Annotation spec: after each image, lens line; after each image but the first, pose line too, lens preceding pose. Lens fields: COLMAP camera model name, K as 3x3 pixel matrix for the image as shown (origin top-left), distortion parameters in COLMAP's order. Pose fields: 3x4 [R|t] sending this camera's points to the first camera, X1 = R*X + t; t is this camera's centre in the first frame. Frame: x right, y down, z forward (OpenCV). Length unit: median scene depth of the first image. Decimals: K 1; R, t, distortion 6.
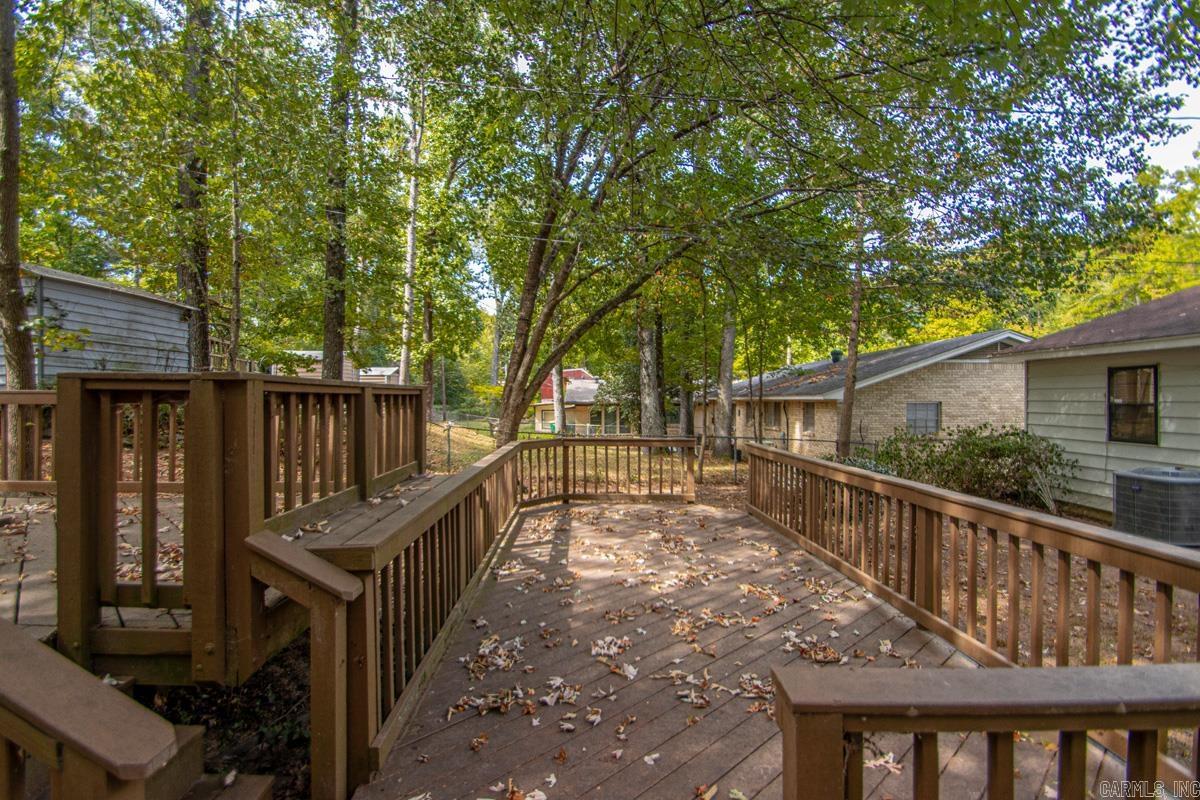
lens RADIAL K [[558.8, 0, 584.7], [0, 558.8, 405.0], [0, 0, 1]] dist [0.014743, -0.019072]
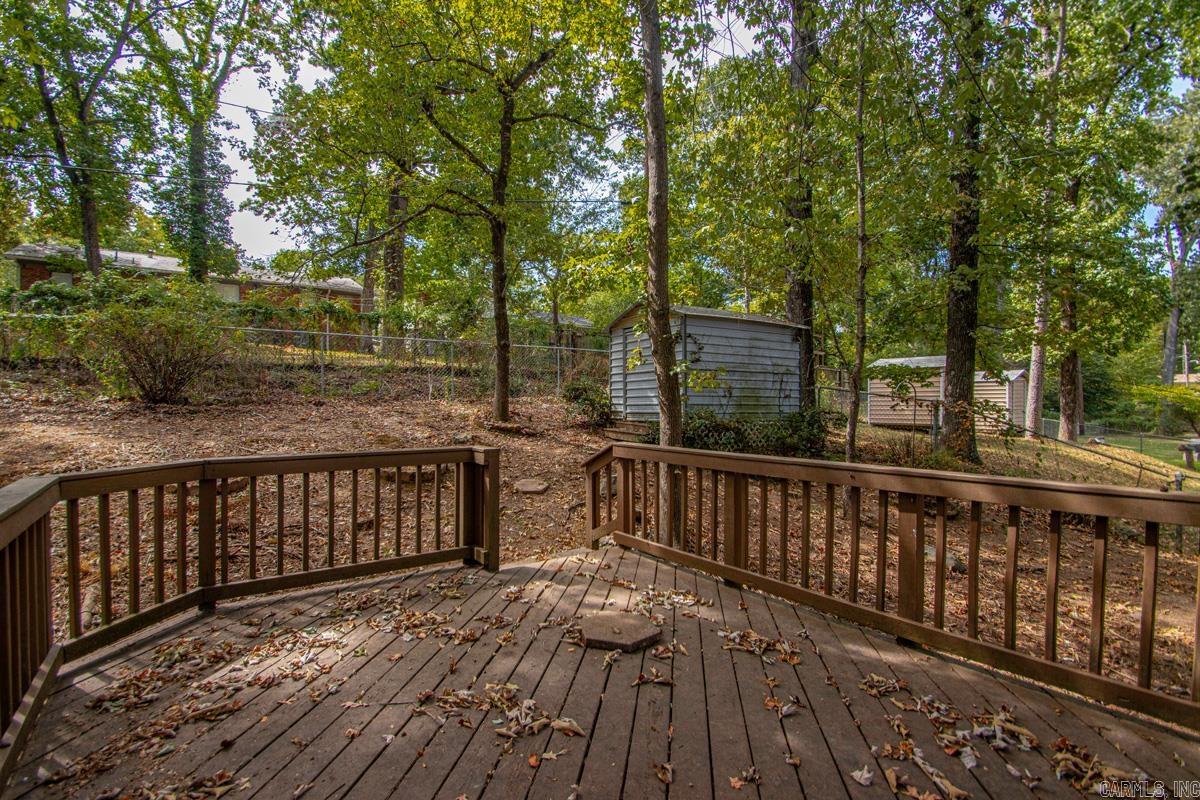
lens RADIAL K [[558.8, 0, 584.7], [0, 558.8, 405.0], [0, 0, 1]] dist [0.014743, -0.019072]
pose [[0.582615, 0.002280, -0.812745, -0.152432], [-0.004096, 0.999992, -0.000130, -0.041181], [0.812738, 0.003405, 0.582620, 0.153287]]
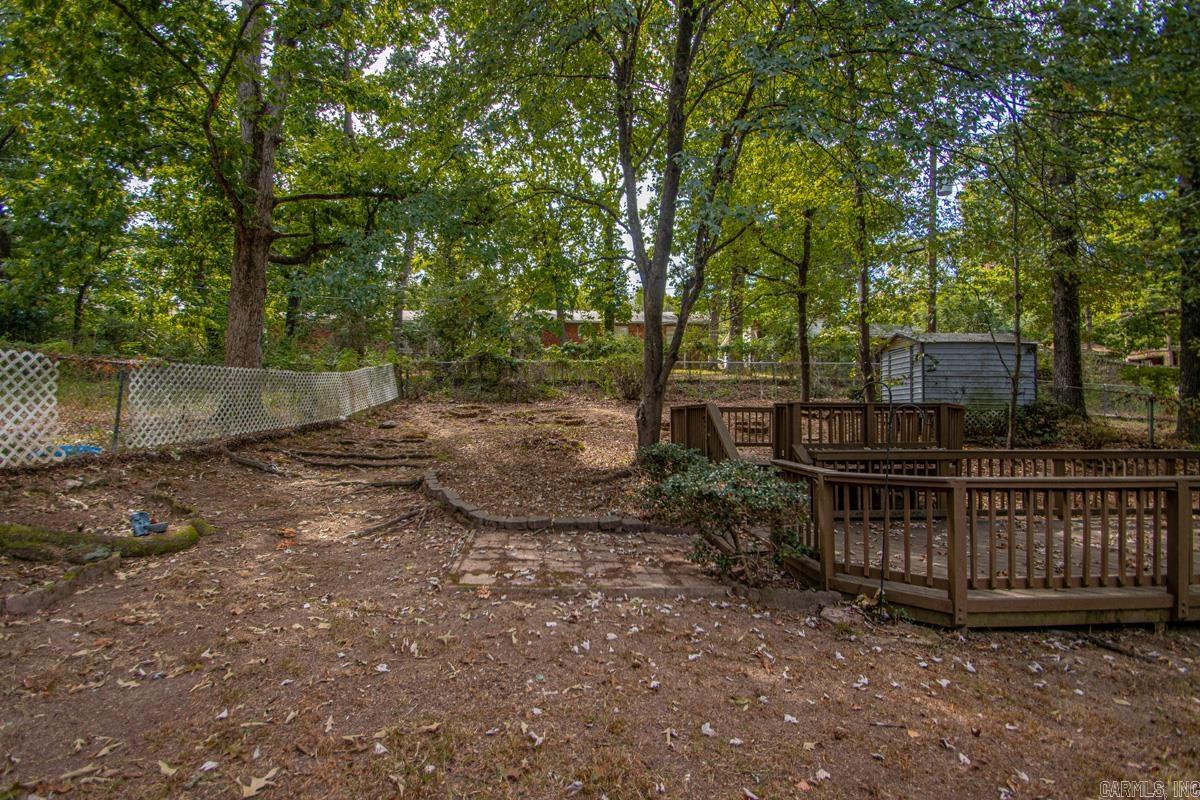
lens RADIAL K [[558.2, 0, 582.5], [0, 558.2, 404.0], [0, 0, 1]] dist [0.014199, -0.016944]
pose [[0.040877, -0.018591, -0.998991, 0.576703], [-0.014207, 0.999715, -0.019185, 0.009738], [0.999063, 0.014977, 0.040602, -0.111326]]
